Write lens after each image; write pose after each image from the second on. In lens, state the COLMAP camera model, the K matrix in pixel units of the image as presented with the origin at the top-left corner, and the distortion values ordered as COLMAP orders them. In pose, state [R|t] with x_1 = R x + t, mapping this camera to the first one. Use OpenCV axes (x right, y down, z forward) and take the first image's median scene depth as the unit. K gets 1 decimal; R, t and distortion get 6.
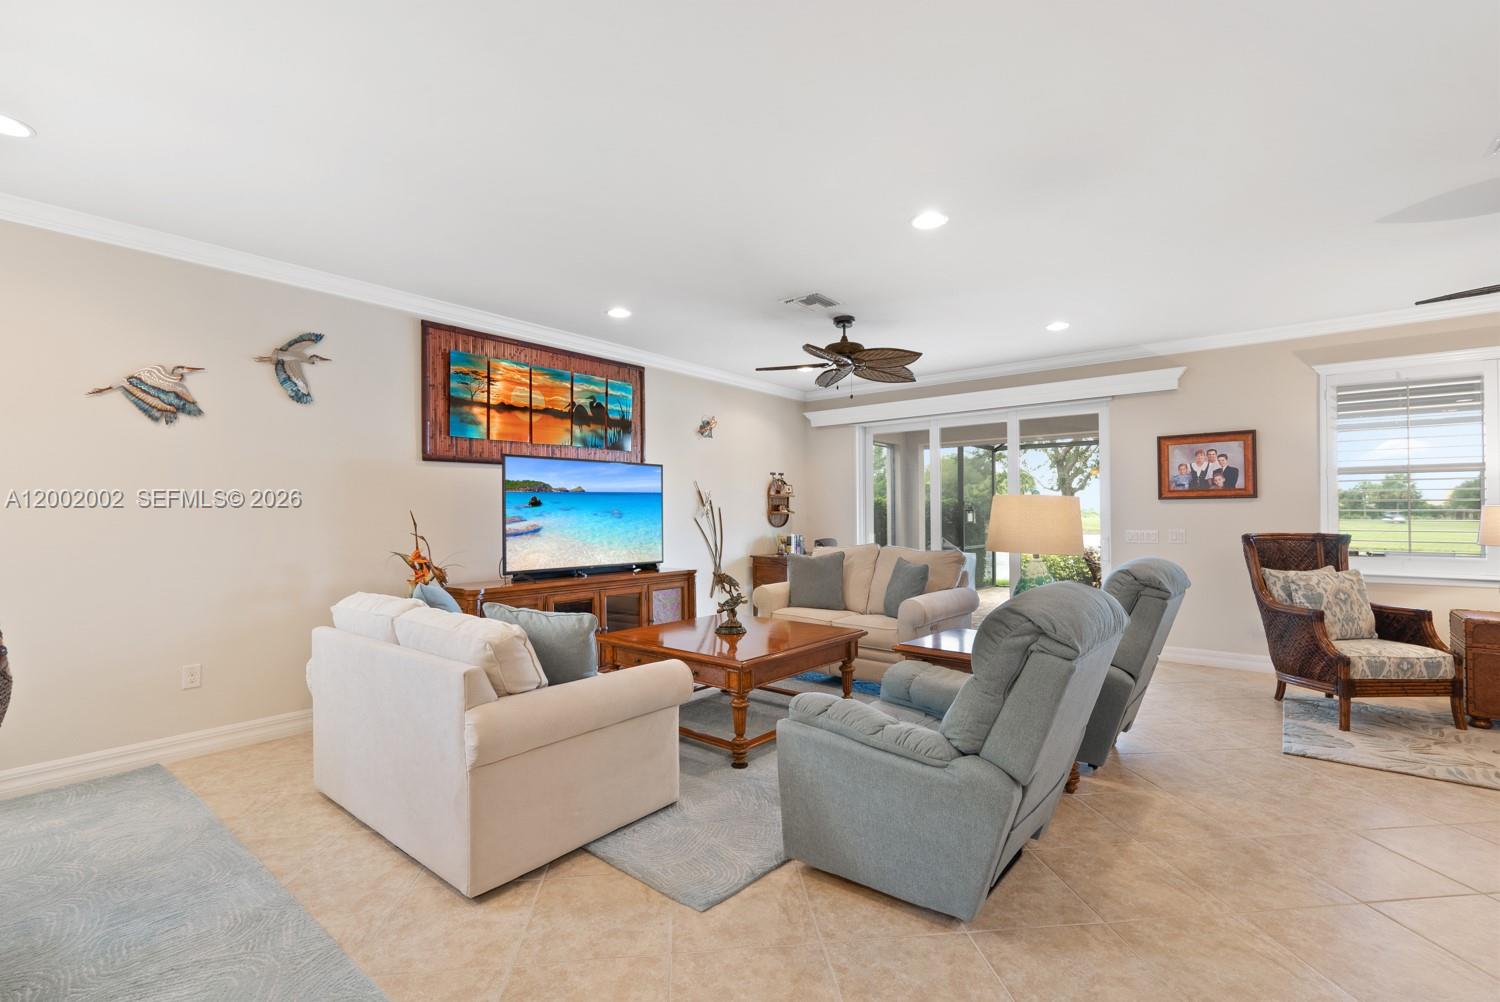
lens RADIAL K [[666.7, 0, 752.9], [0, 666.7, 496.7], [0, 0, 1]] dist [-0.000722, -0.000577]
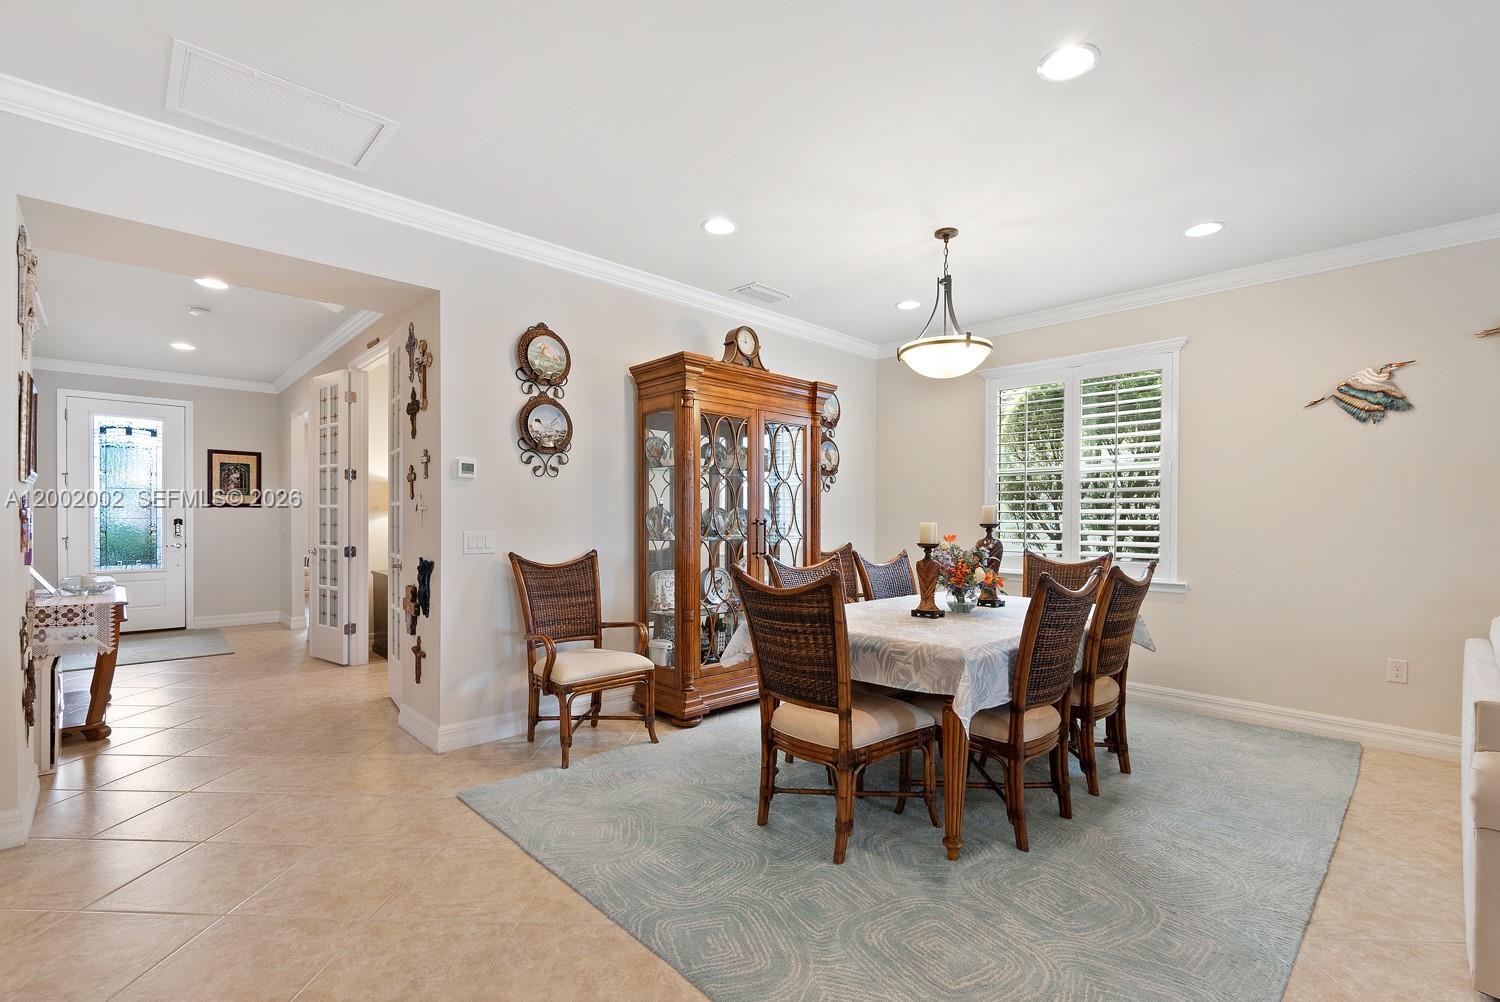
lens RADIAL K [[666.7, 0, 751.1], [0, 666.7, 528.1], [0, 0, 1]] dist [-0.000722, -0.000577]
pose [[-0.123702, 0.019934, -0.992119, 0.193986], [0.016913, 0.999695, 0.017977, 0.014007], [0.992175, -0.014556, -0.124001, 0.113950]]
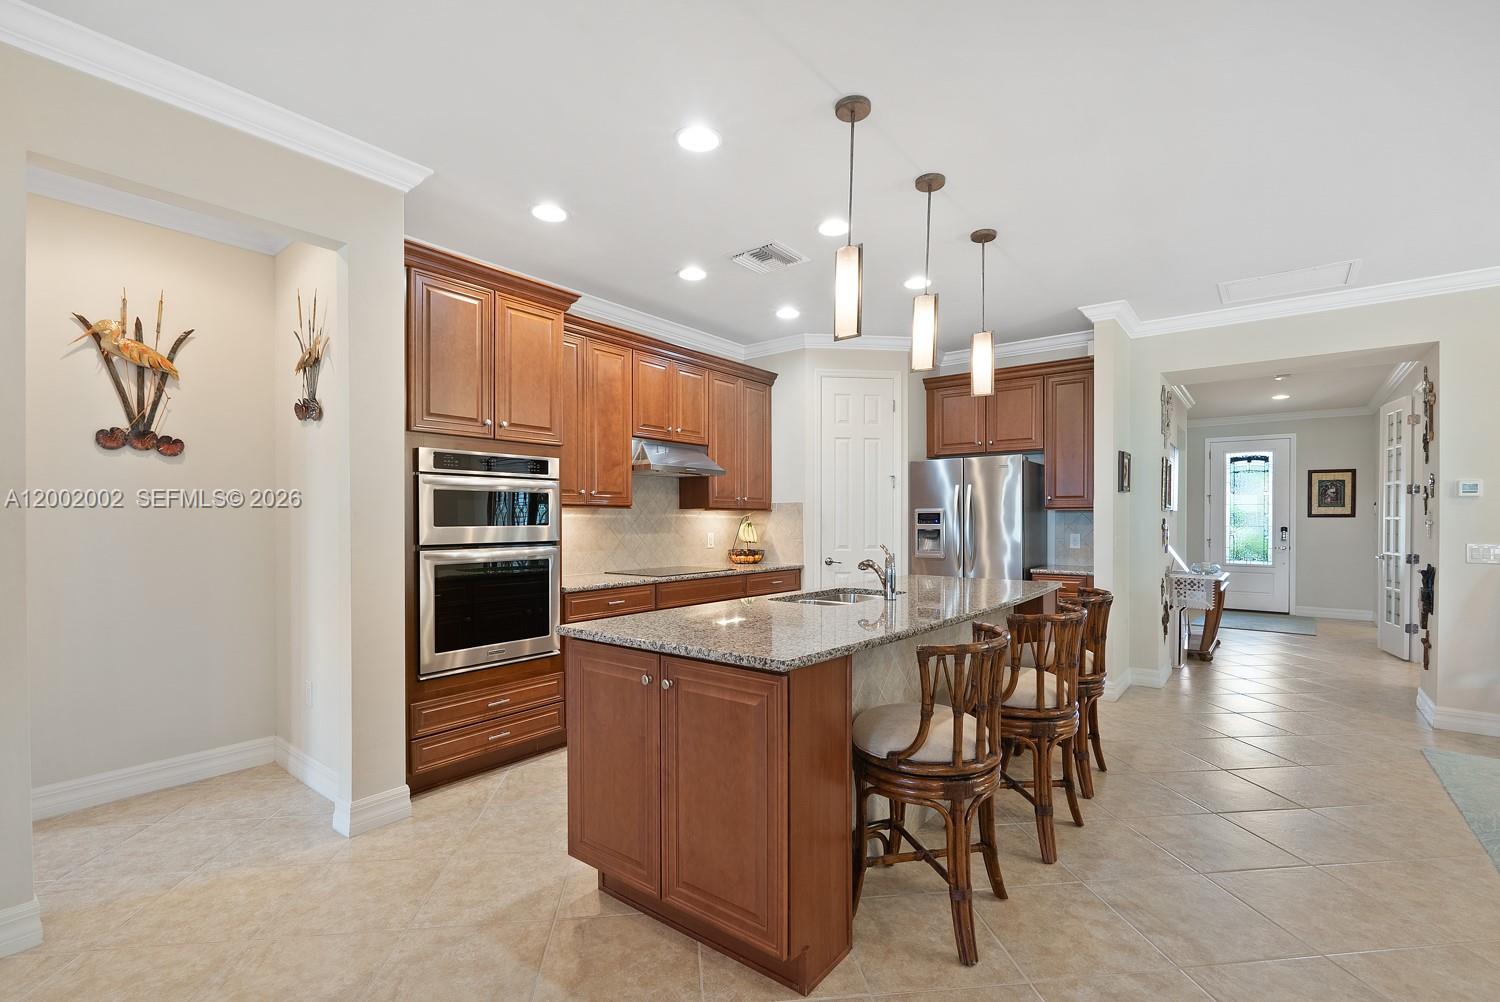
lens RADIAL K [[666.7, 0, 758.3], [0, 666.7, 522.7], [0, 0, 1]] dist [-0.000722, -0.000577]
pose [[-0.999781, 0.004766, -0.020388, 0.403861], [0.005131, 0.999827, -0.017884, 0.011491], [0.020299, -0.017985, -0.999632, 0.514787]]
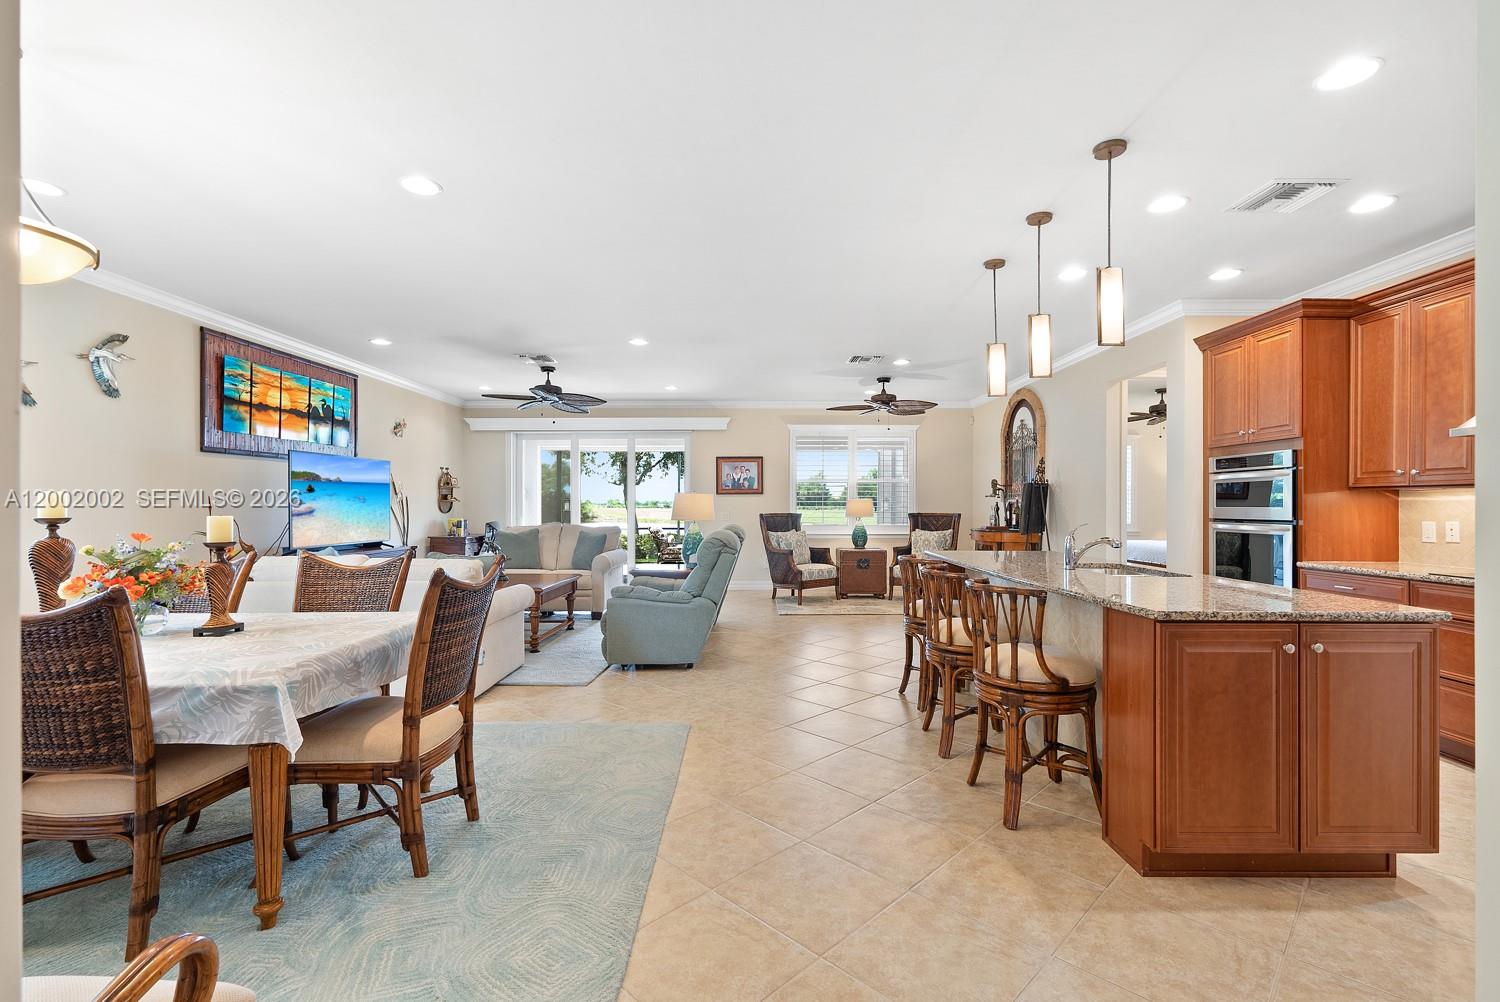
lens RADIAL K [[666.7, 0, 749.7], [0, 666.7, 499.6], [0, 0, 1]] dist [-0.000722, -0.000577]
pose [[0.781718, 0.008780, 0.623570, -0.431945], [-0.020144, 0.999735, 0.011177, -0.004018], [-0.623306, -0.021299, 0.781688, -0.424784]]
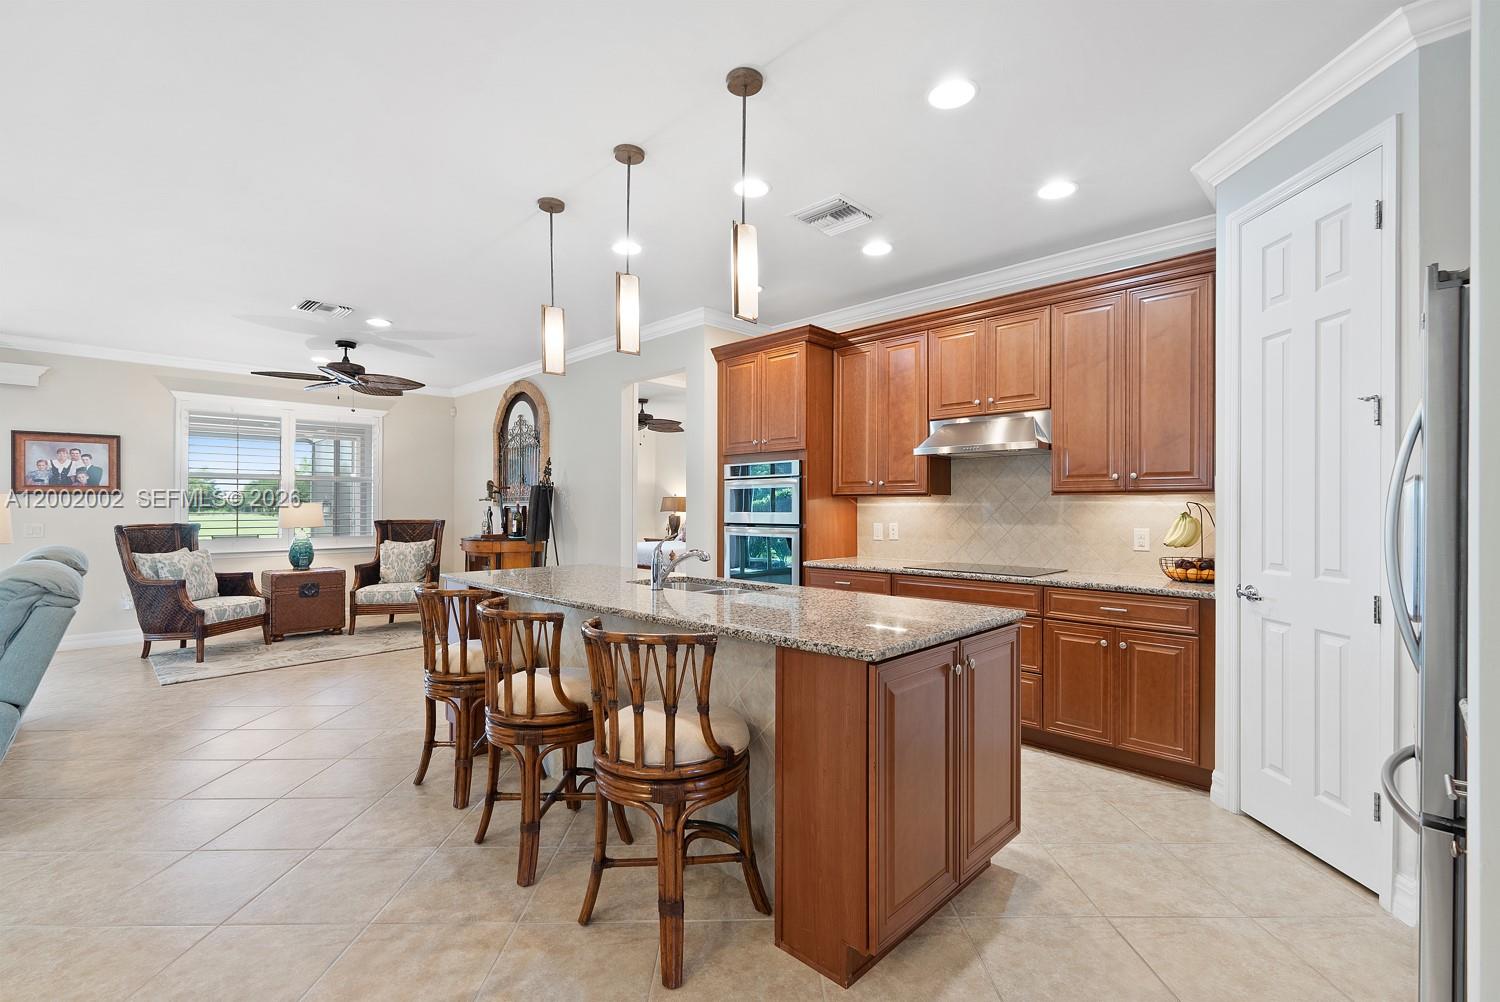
lens RADIAL K [[666.7, 0, 754.0], [0, 666.7, 503.3], [0, 0, 1]] dist [-0.000722, -0.000577]
pose [[0.101331, 0.008848, 0.994813, -0.305199], [-0.025143, 0.999664, -0.006330, -0.003910], [-0.994535, -0.024371, 0.101519, -0.231107]]
